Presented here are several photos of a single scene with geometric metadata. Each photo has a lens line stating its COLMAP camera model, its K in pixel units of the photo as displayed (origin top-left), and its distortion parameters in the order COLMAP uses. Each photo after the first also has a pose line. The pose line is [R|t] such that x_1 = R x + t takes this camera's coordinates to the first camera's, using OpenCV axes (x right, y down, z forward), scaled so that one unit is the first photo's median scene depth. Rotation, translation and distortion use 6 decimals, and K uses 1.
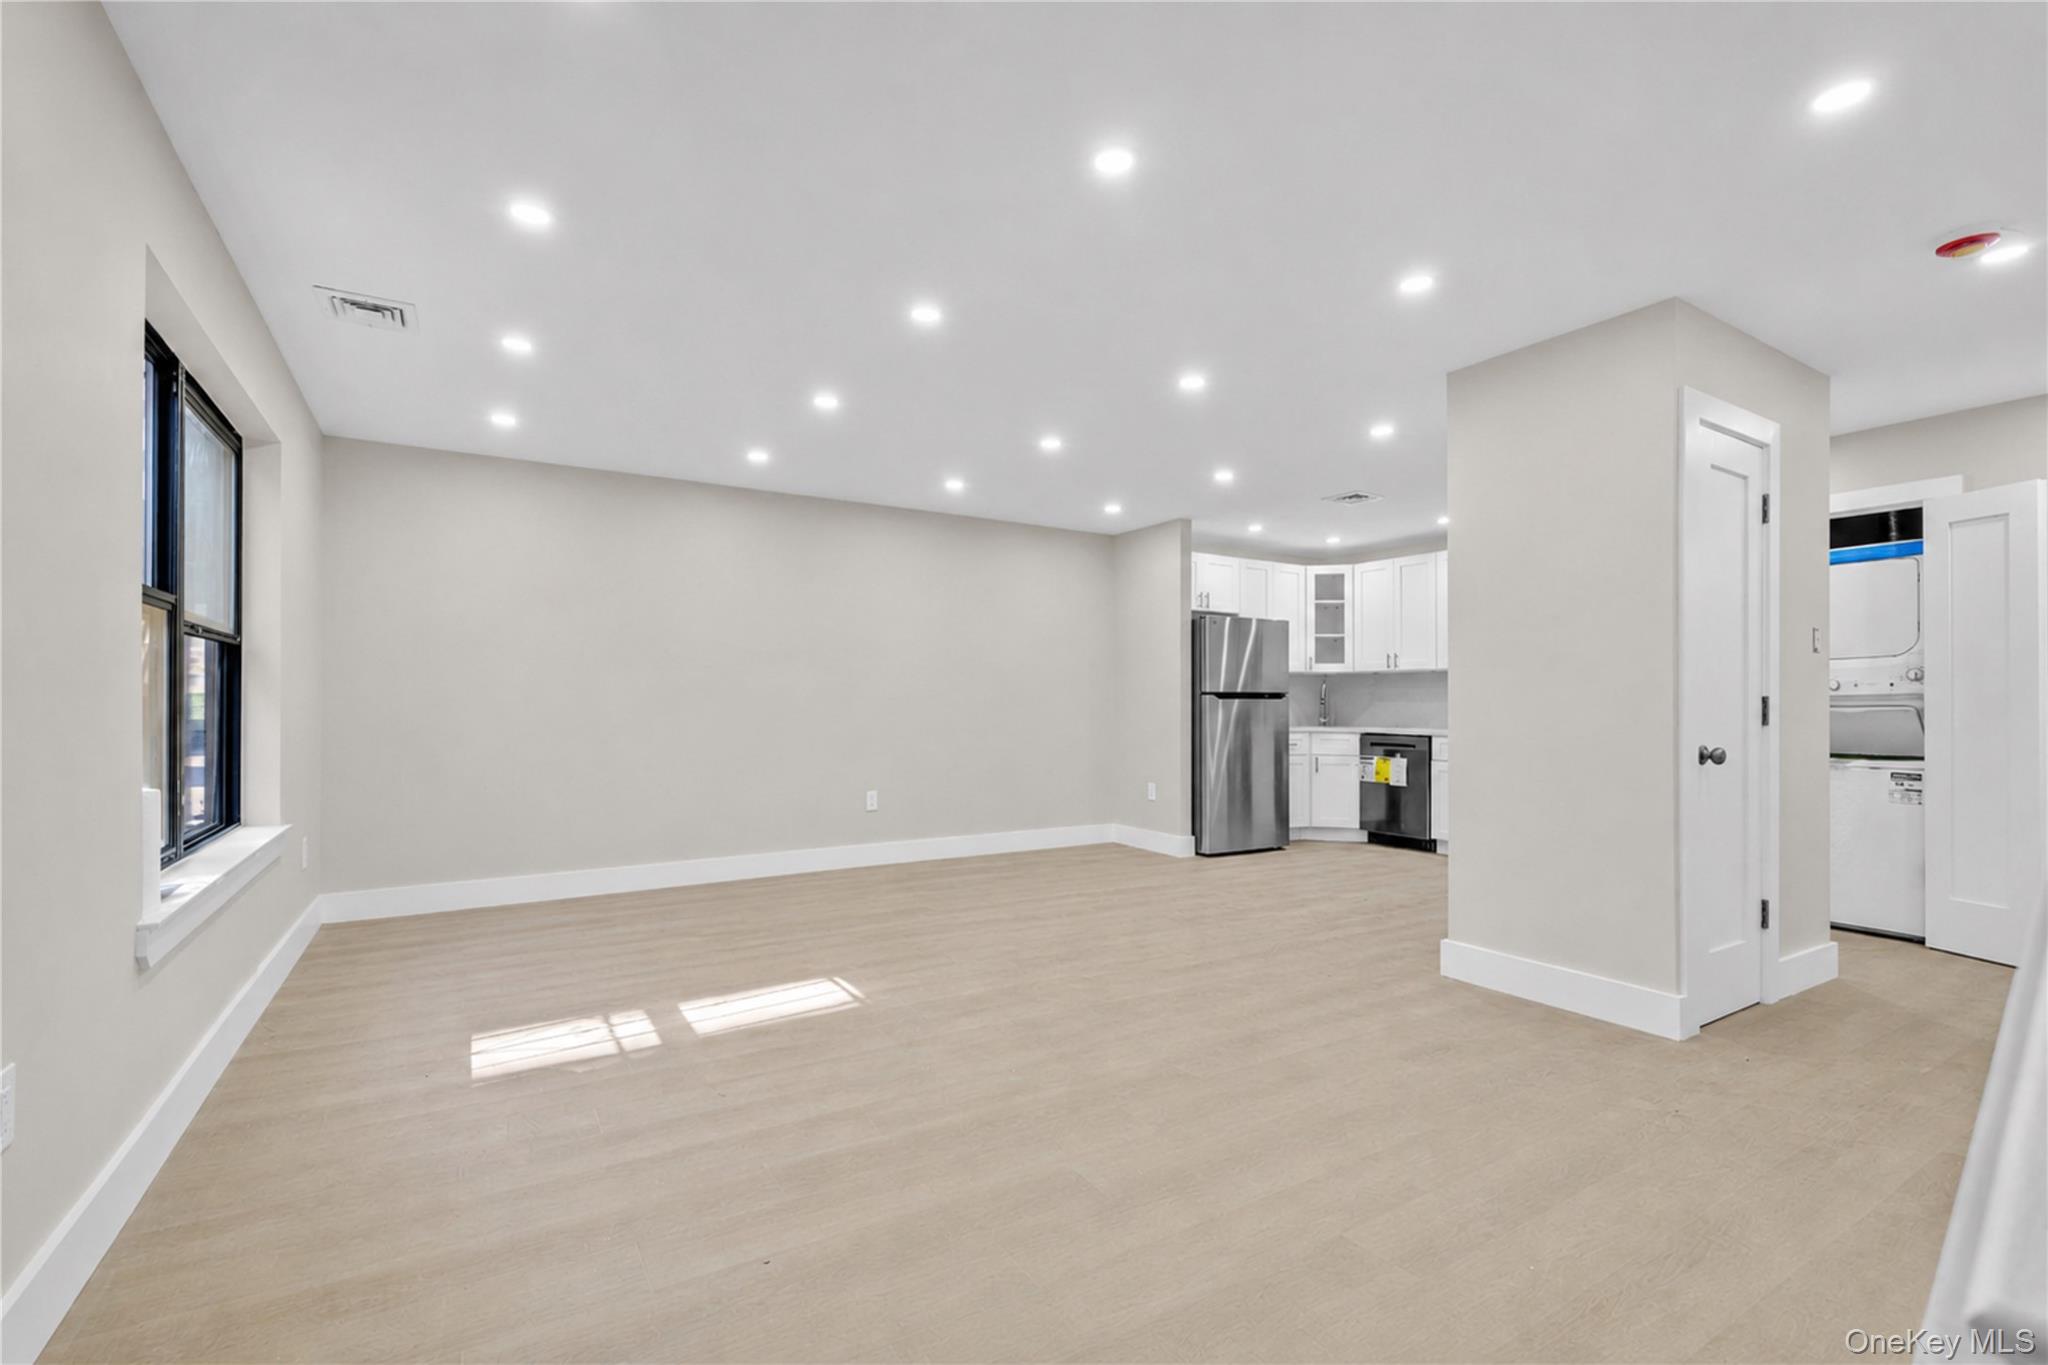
lens RADIAL K [[910.1, 0, 1025.8], [0, 910.1, 707.5], [0, 0, 1]] dist [-0.001116, 0.000471]
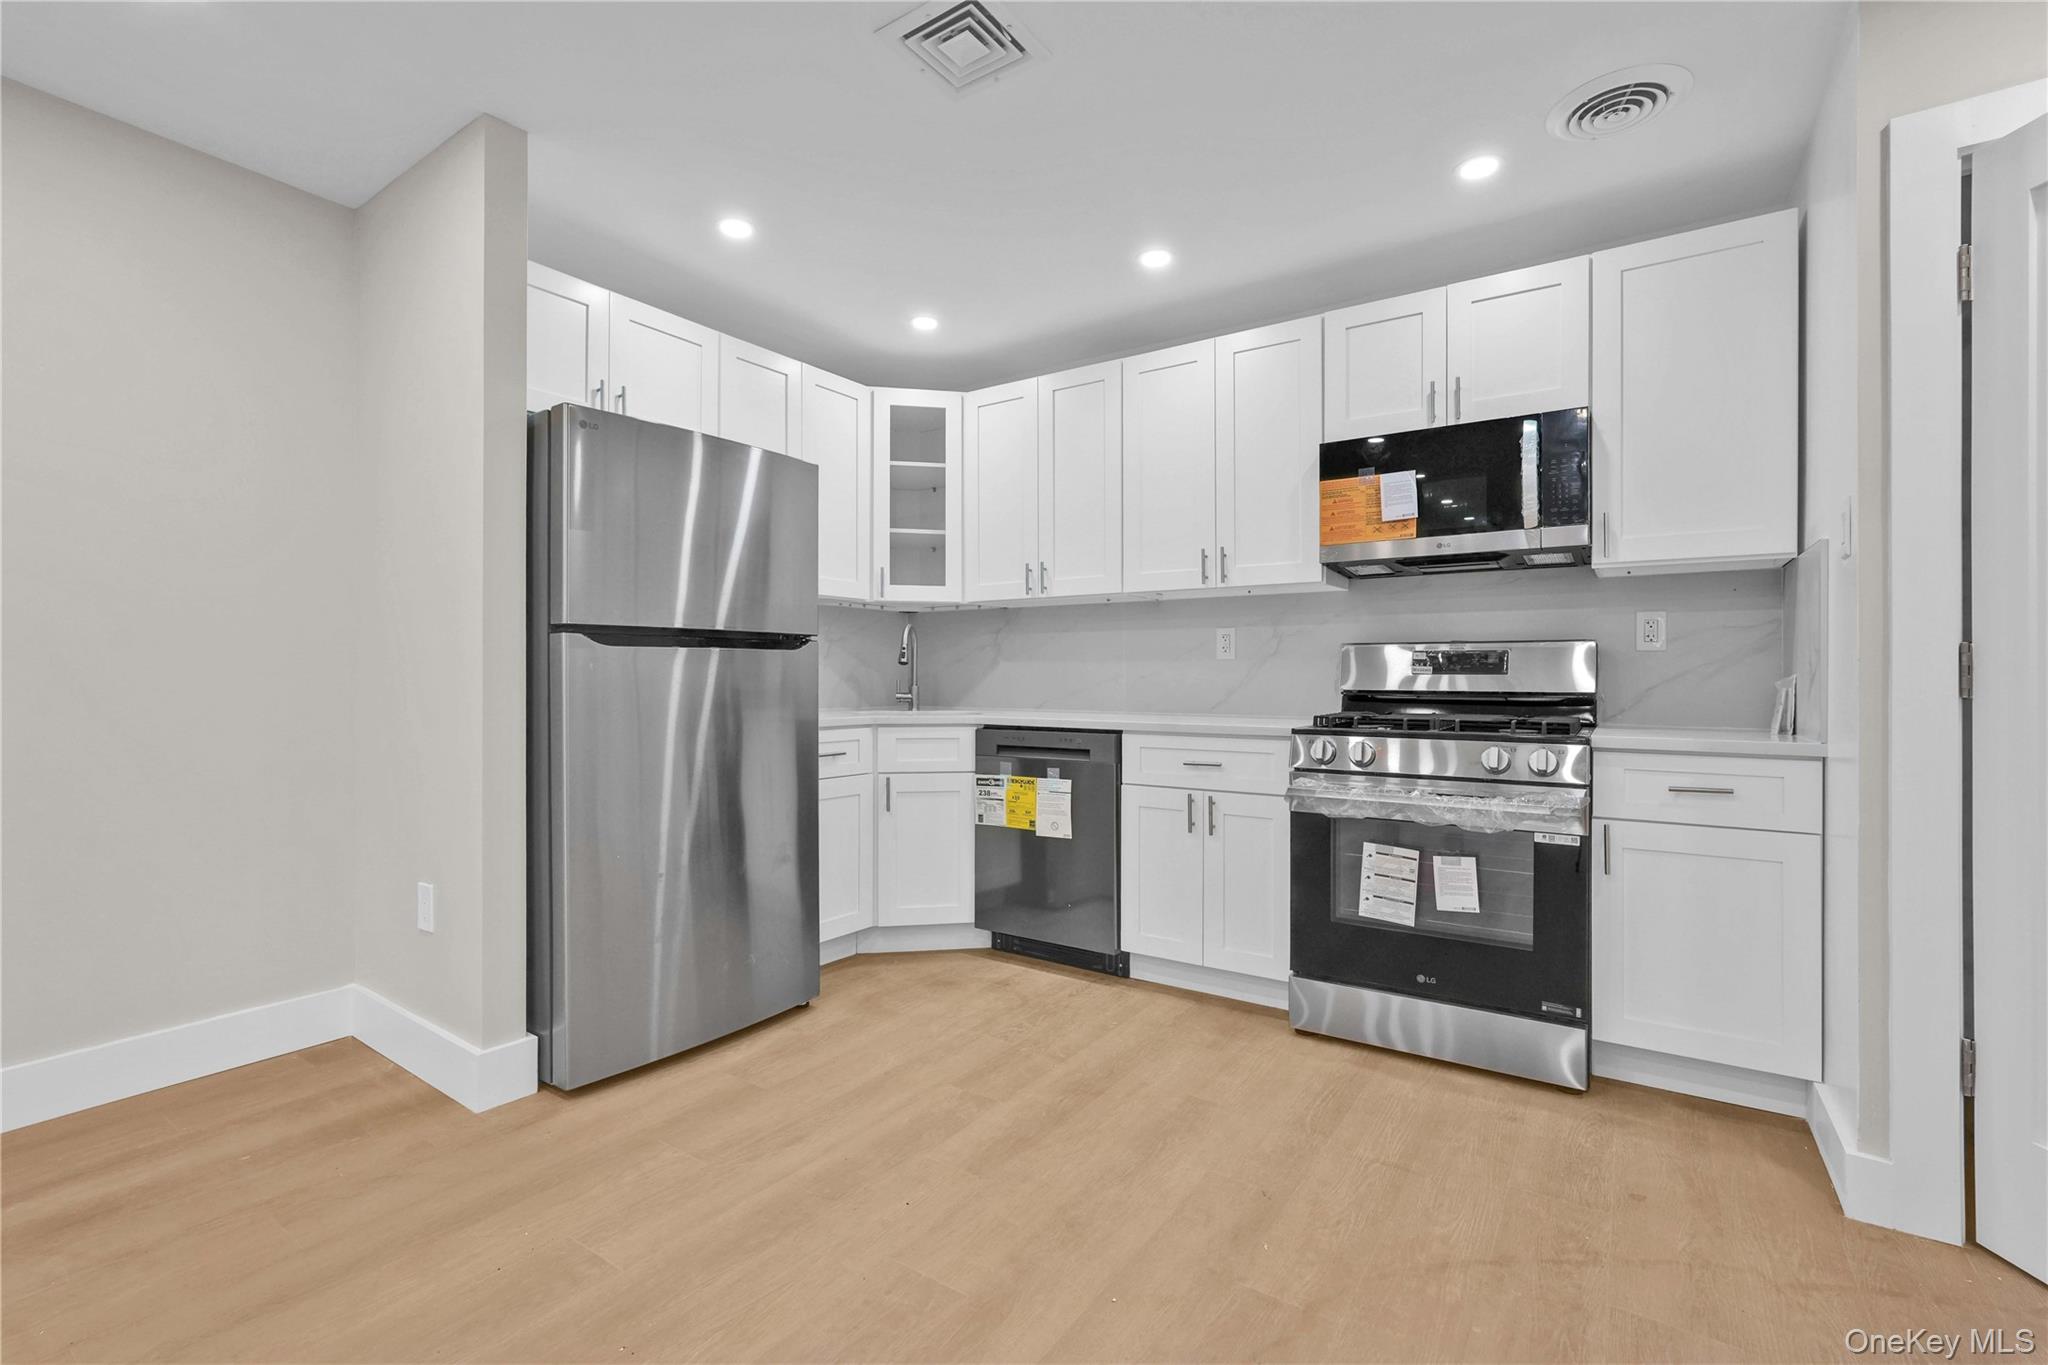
lens RADIAL K [[904.9, 0, 1024.0], [0, 904.9, 682.5], [0, 0, 1]] dist [-0.000232, 0.000023]
pose [[0.915197, -0.001252, 0.403006, 0.219361], [0.001914, 0.999997, -0.001241, 0.007243], [-0.403003, 0.001907, 0.915197, 0.611697]]
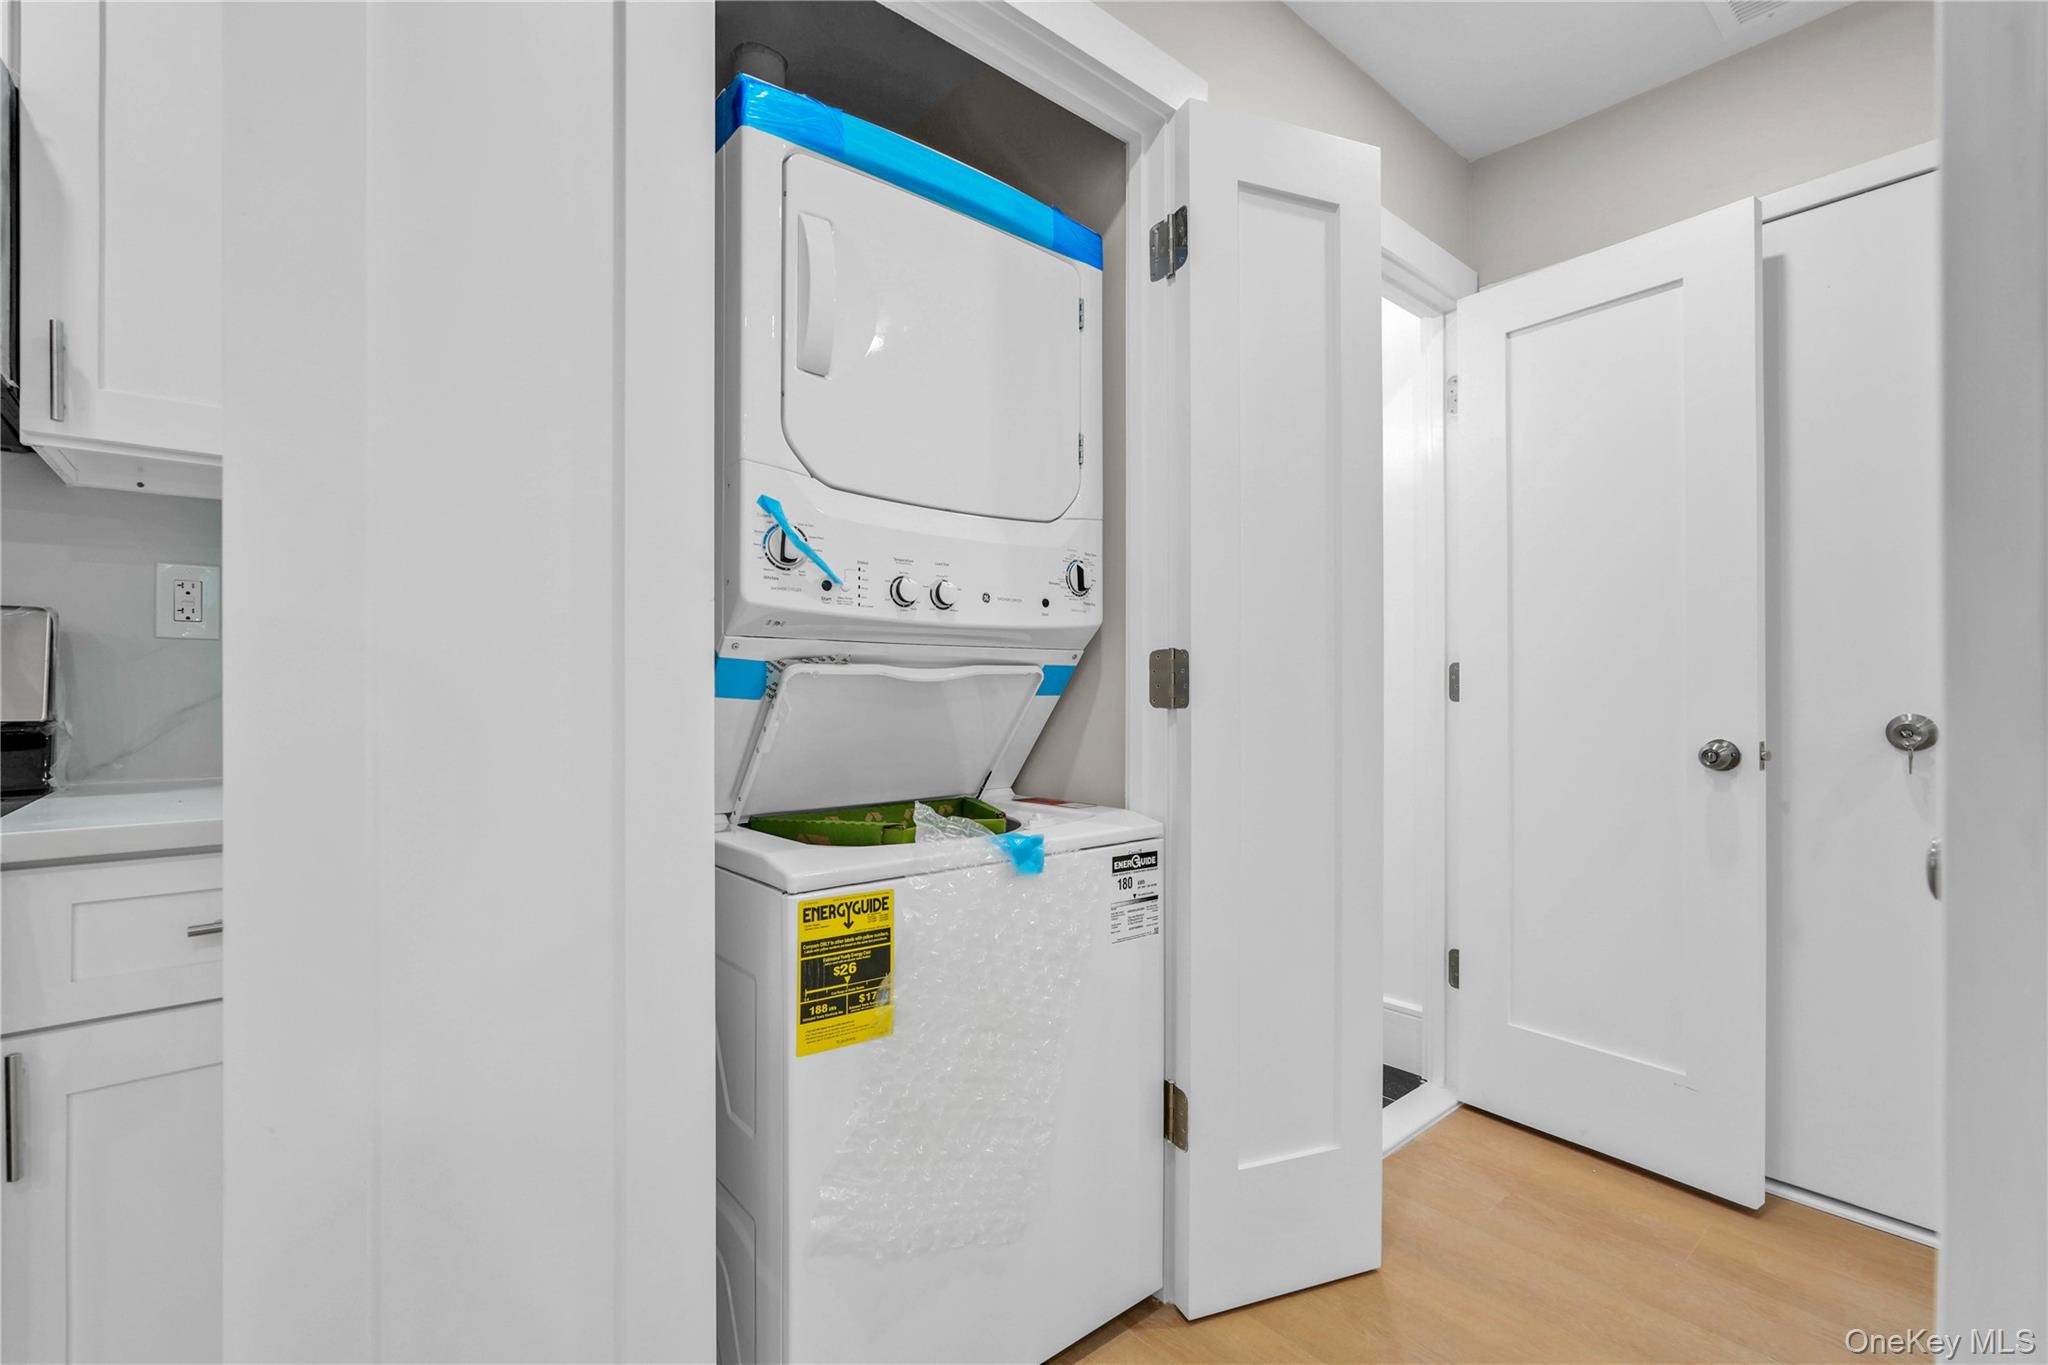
lens RADIAL K [[904.9, 0, 1024.0], [0, 904.9, 682.5], [0, 0, 1]] dist [-0.000232, 0.000023]
pose [[-0.149373, 0.005228, 0.988767, 0.403142], [0.003000, 0.999984, -0.004834, 0.005097], [-0.988776, 0.002244, -0.149386, 0.707747]]
